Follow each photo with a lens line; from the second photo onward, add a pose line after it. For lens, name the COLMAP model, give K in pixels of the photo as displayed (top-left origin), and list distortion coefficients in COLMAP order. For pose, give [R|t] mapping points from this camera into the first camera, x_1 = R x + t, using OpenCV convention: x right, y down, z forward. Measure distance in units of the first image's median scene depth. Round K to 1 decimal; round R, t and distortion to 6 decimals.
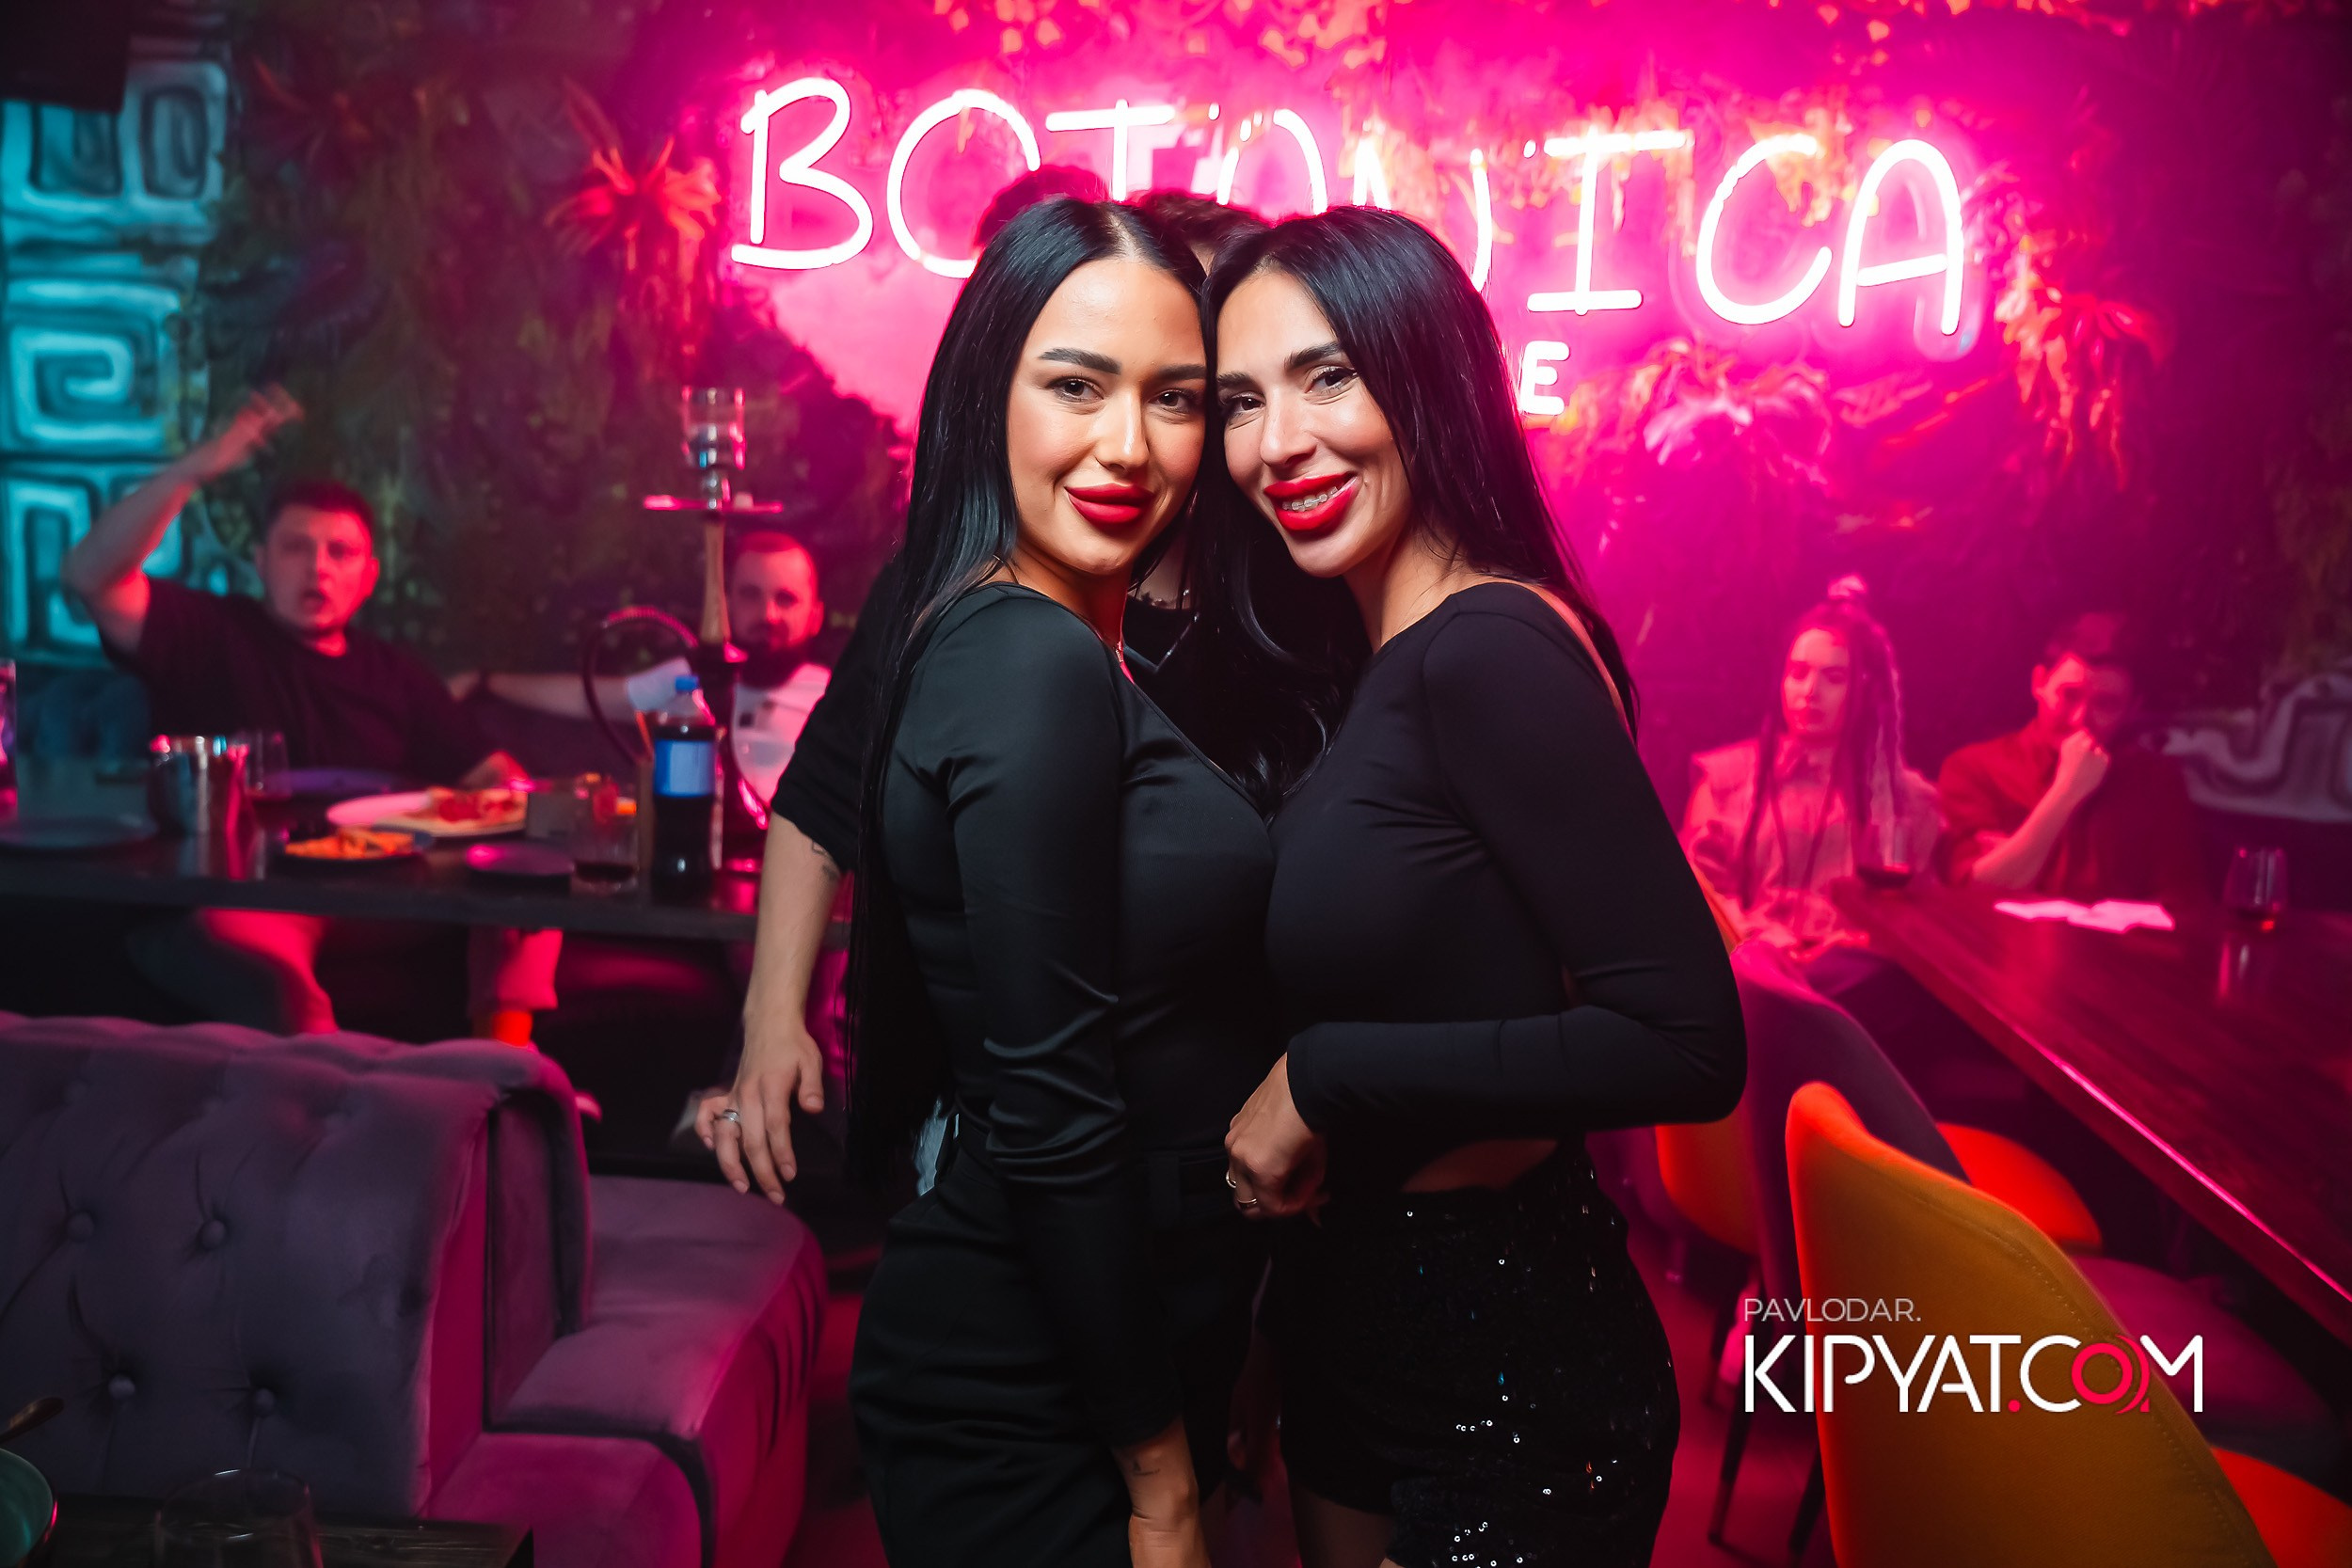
lens RADIAL K [[2294.8, 0, 1159.5], [0, 2294.8, 780.8], [0, 0, 1]] dist [-0.041900, 0.000000]
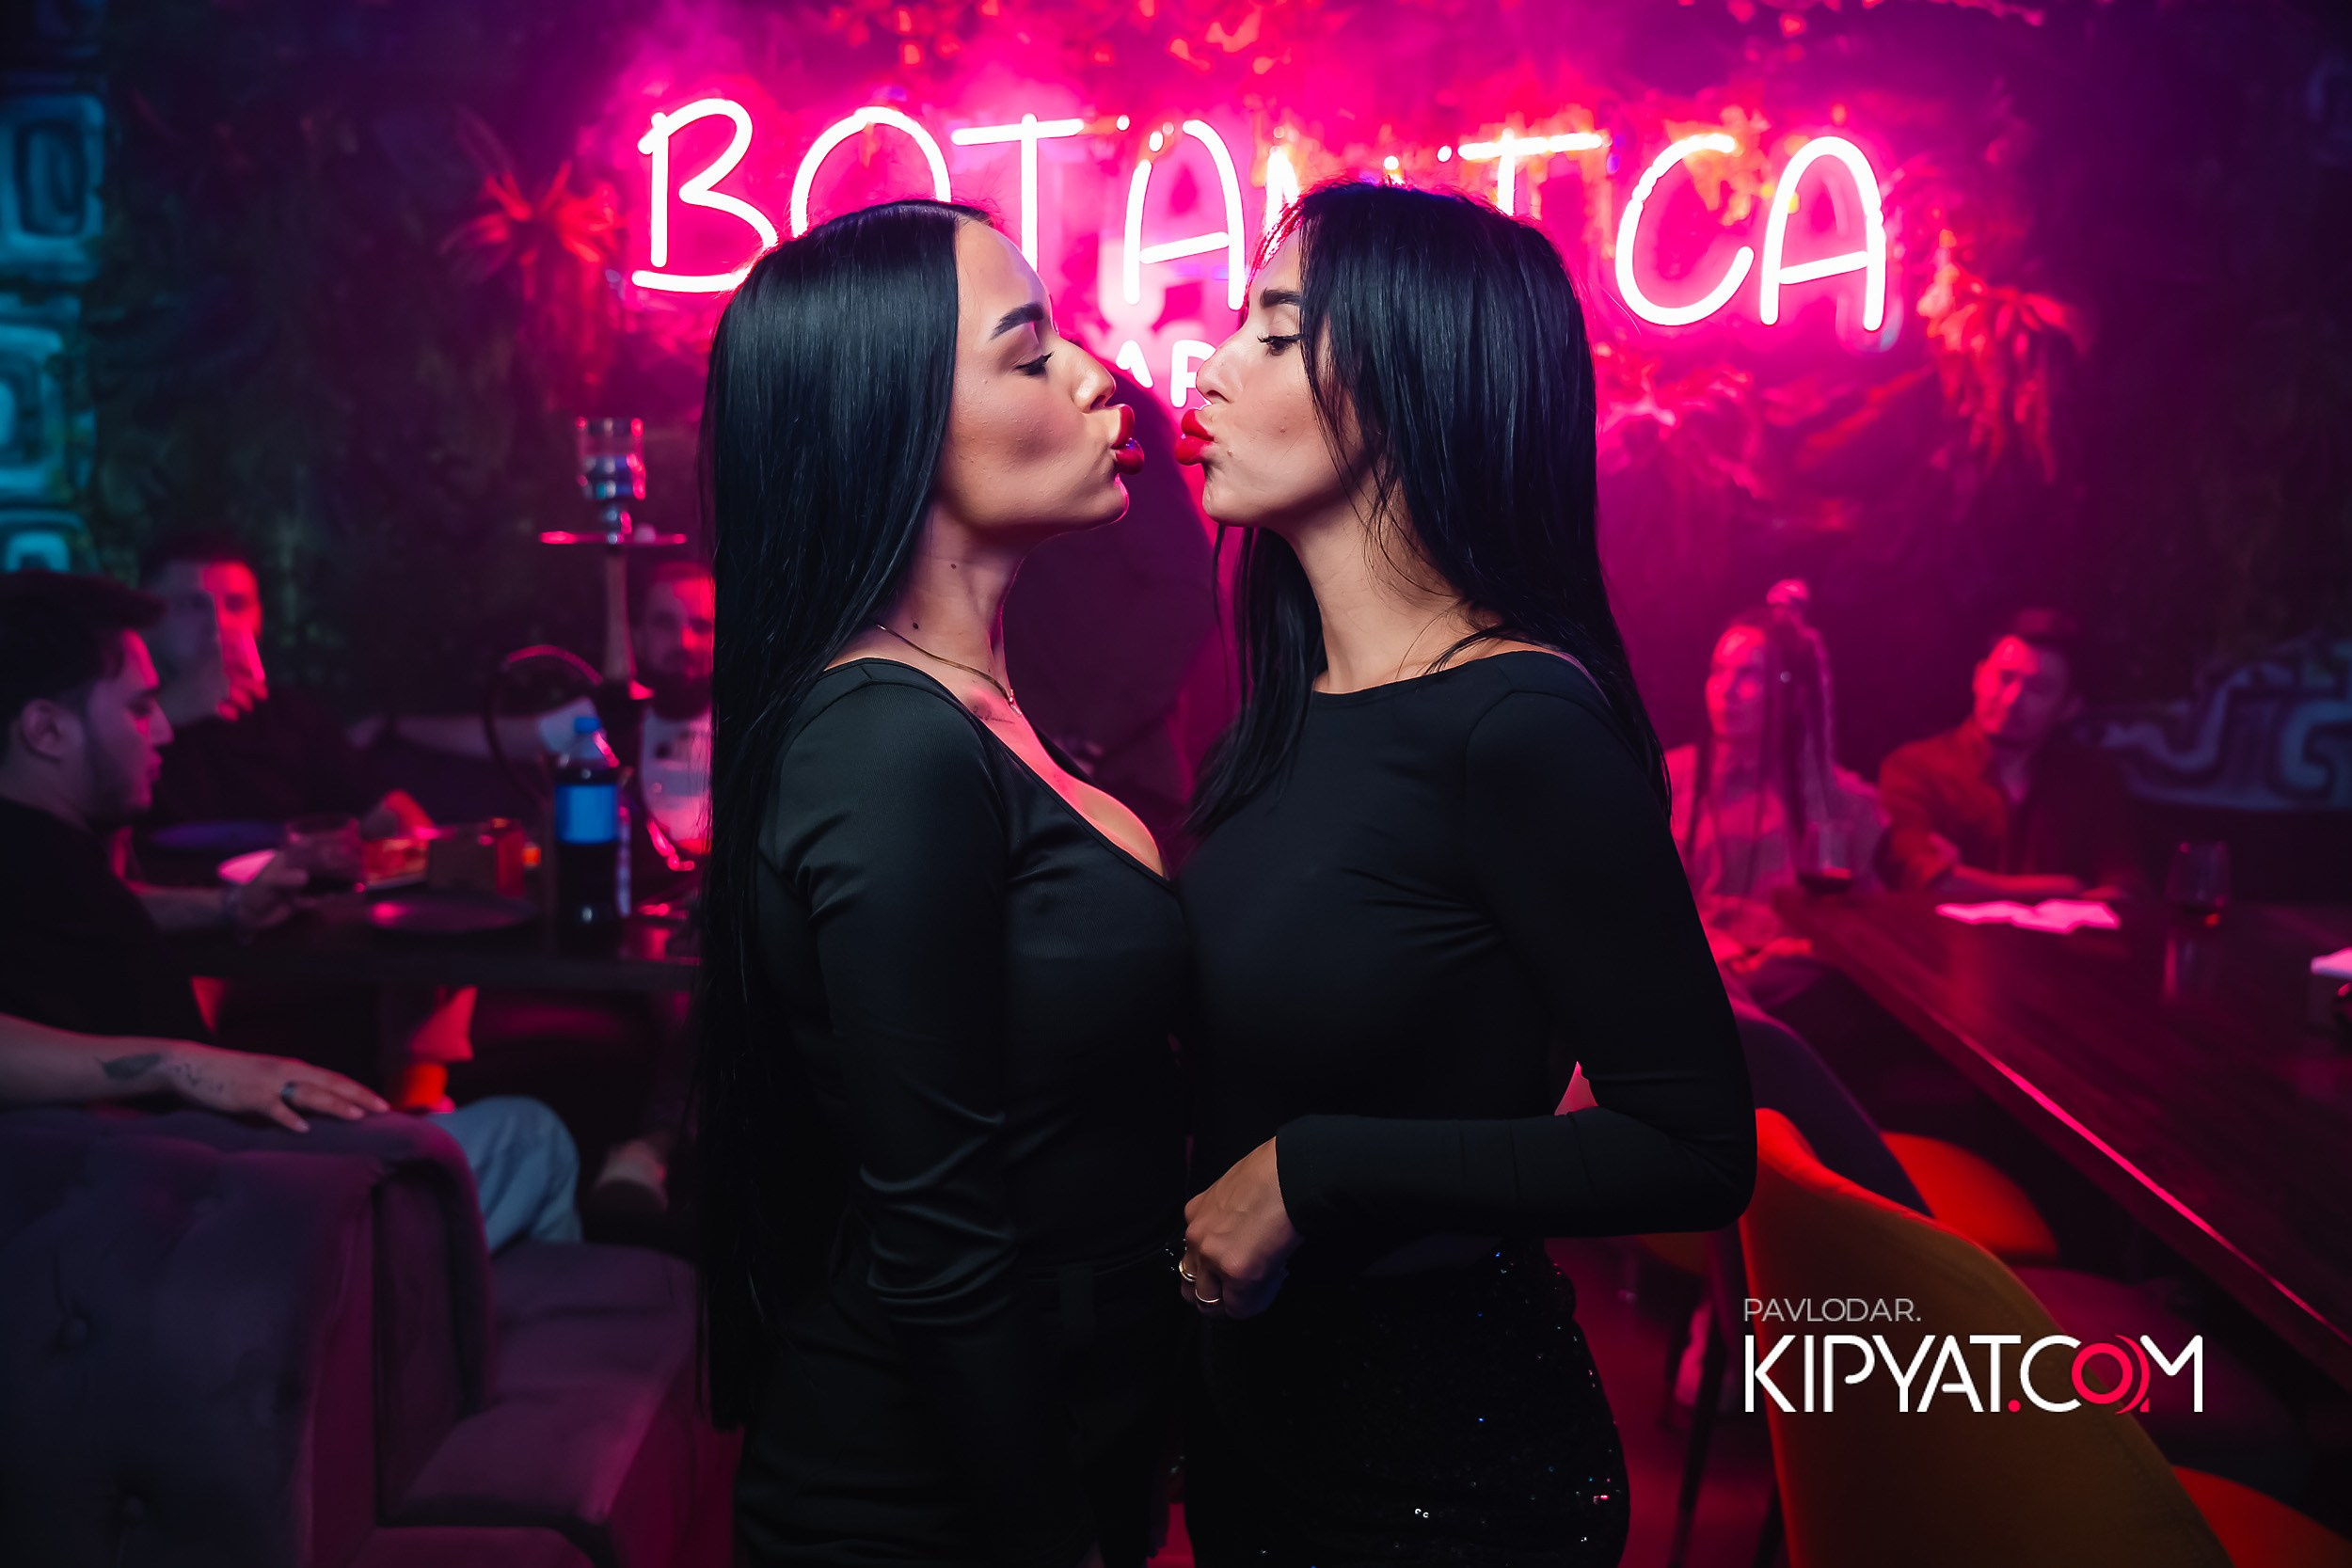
lens RADIAL K [[2294.8, 0, 1183.1], [0, 2294.8, 775.4], [0, 0, 1]] dist [-0.041900, 0.000000]
pose [[0.998933, -0.030584, 0.034598, 0.006972], [0.030892, 0.999487, -0.008405, -0.003723], [-0.034324, 0.009465, 0.999366, 0.020984]]
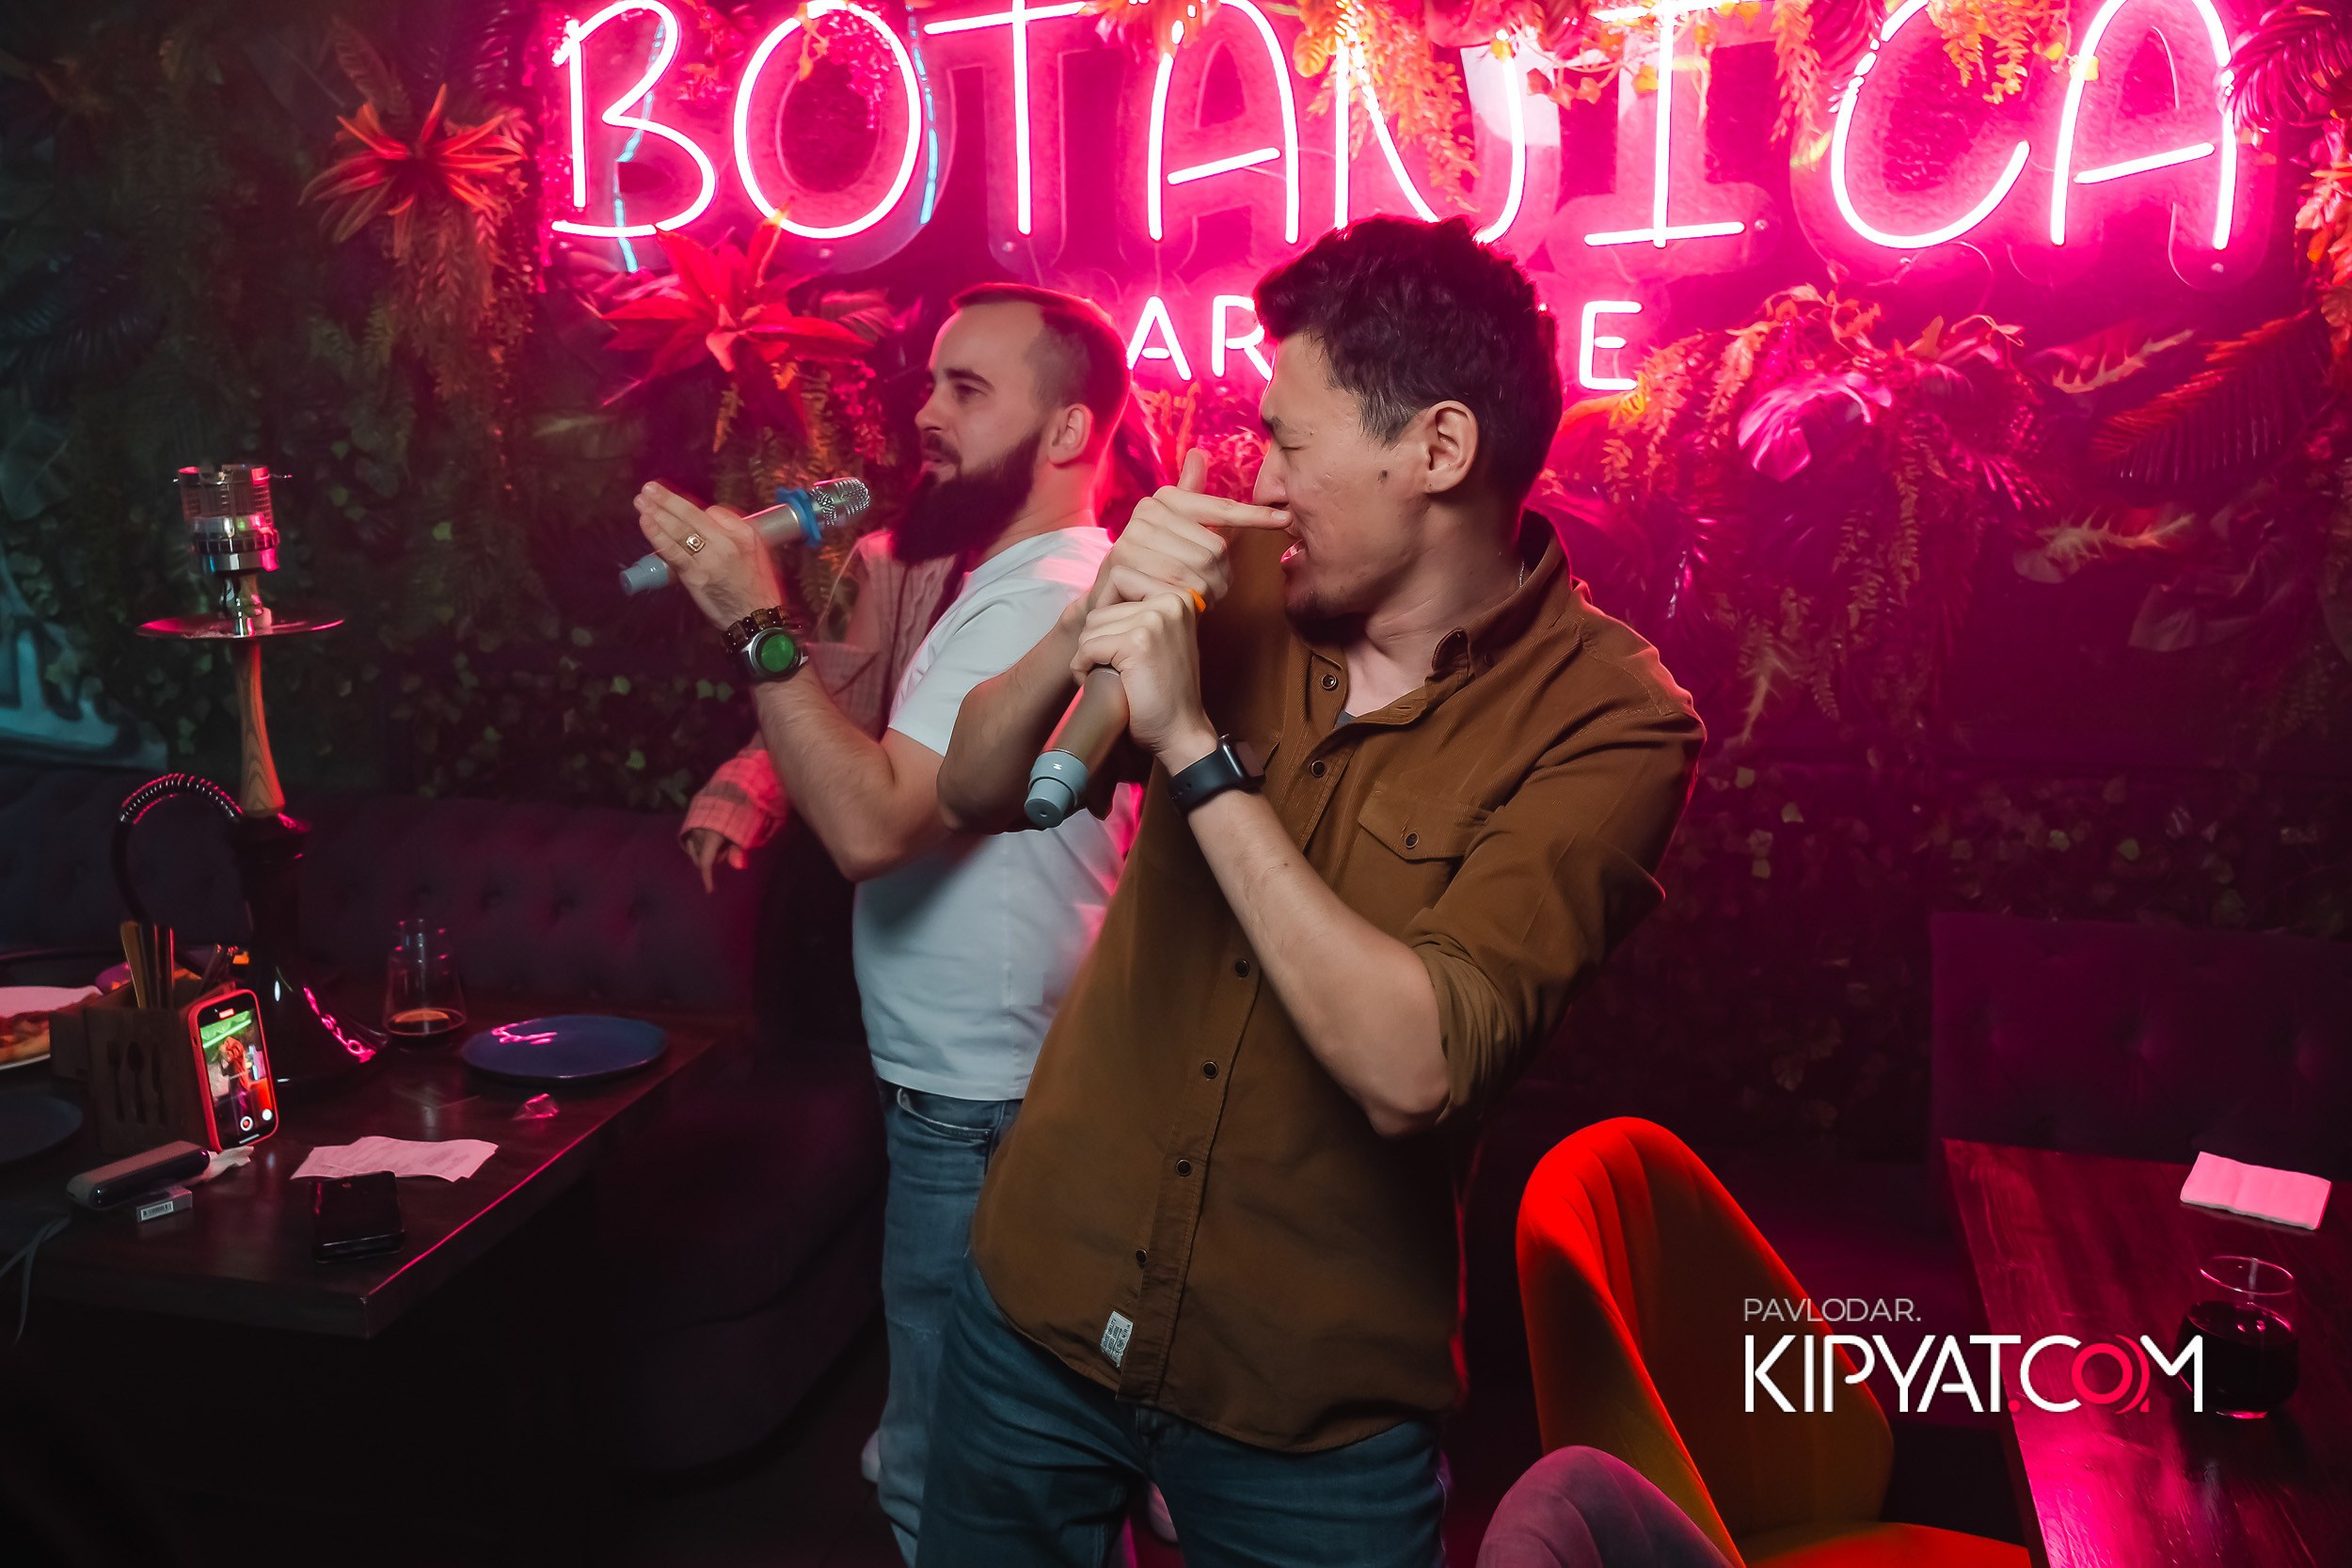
lens RADIAL K [[2294.8, 0, 1180.6], [0, 2294.8, 786.2], [0, 0, 1]] dist [-0.041900, 0.000000]
pose [[0.978561, -0.001611, -0.205949, 0.189953], [0.013537, 0.998310, 0.056508, -0.084133], [0.205510, -0.058085, 0.976930, 0.283566]]
